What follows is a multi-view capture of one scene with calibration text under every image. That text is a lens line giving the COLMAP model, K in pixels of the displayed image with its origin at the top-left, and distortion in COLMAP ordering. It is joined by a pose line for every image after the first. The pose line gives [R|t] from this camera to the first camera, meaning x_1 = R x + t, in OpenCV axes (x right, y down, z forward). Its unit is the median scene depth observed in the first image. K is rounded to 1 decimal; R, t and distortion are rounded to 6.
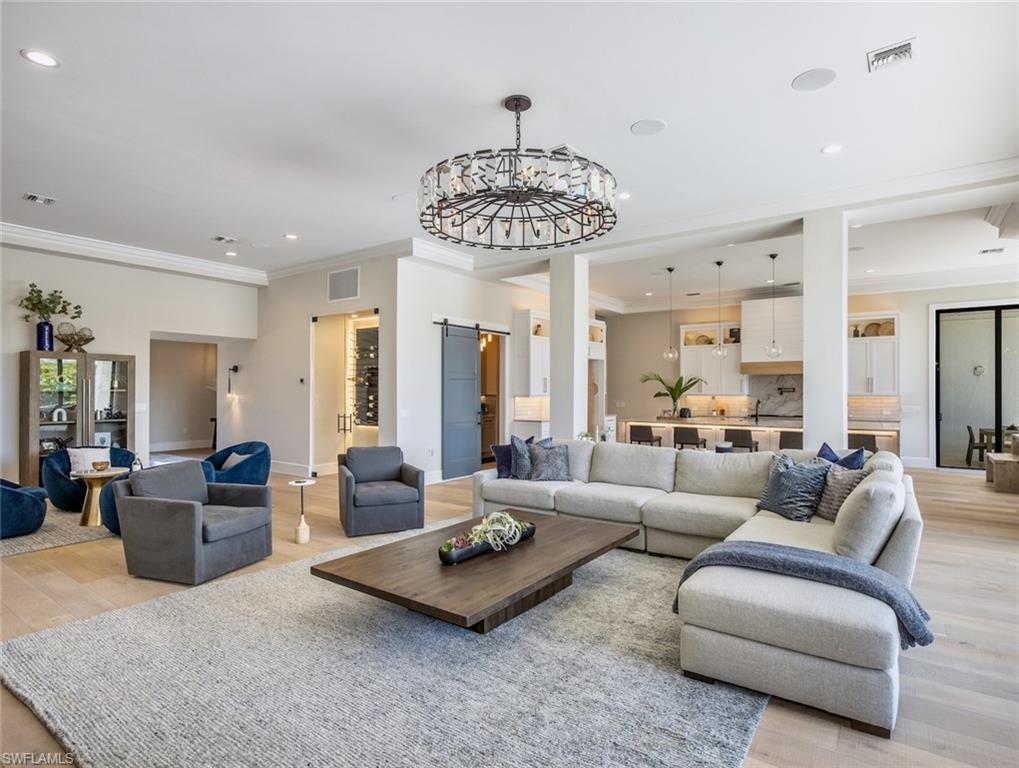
lens RADIAL K [[530.8, 0, 514.8], [0, 530.8, 387.7], [0, 0, 1]] dist [-0.017619, 0.002465]
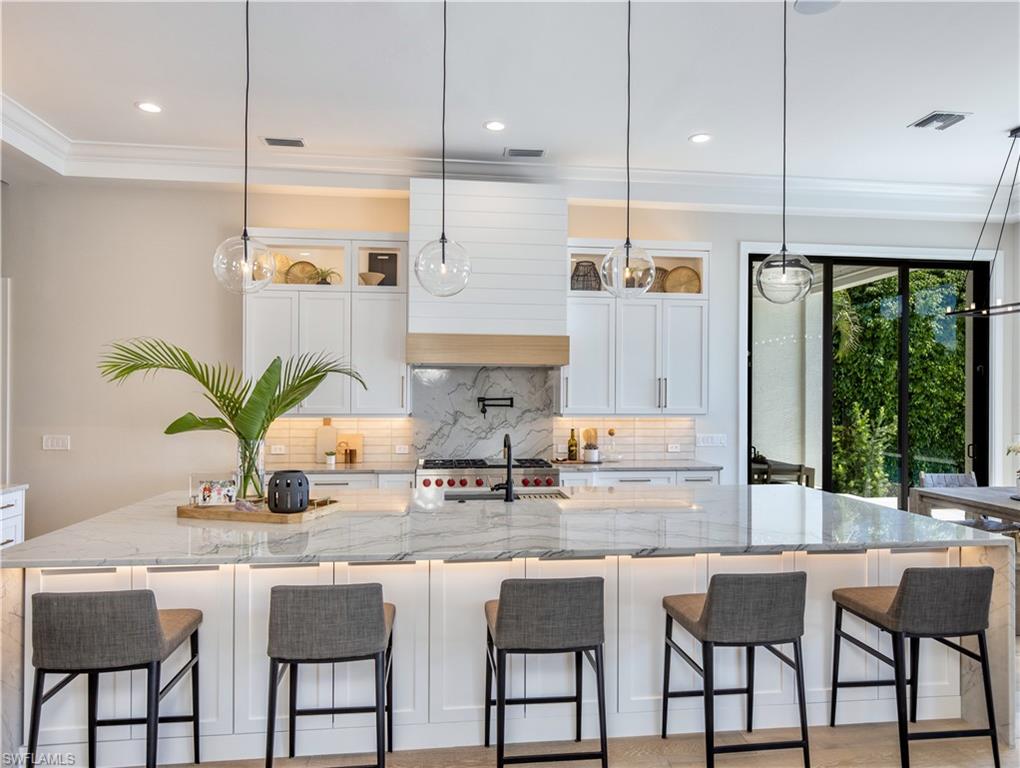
lens RADIAL K [[675.6, 0, 527.0], [0, 675.6, 395.2], [0, 0, 1]] dist [0.006807, -0.000351]
pose [[0.728764, 0.004064, 0.684753, 0.147043], [-0.009304, 0.999949, 0.003967, -0.004097], [-0.684701, -0.009262, 0.728765, 0.569237]]
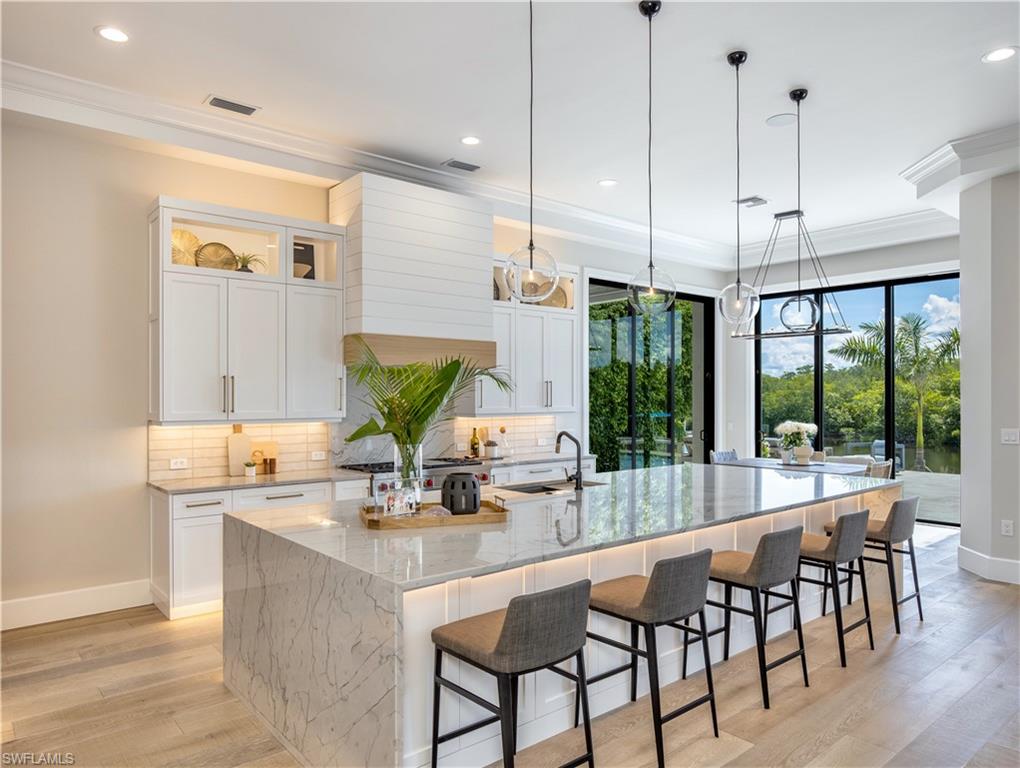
lens RADIAL K [[675.6, 0, 539.2], [0, 675.6, 395.4], [0, 0, 1]] dist [0.006807, -0.000351]
pose [[0.229245, 0.002386, 0.973366, -0.014354], [-0.003940, 0.999991, -0.001524, -0.002494], [-0.973361, -0.003486, 0.229253, 0.762716]]
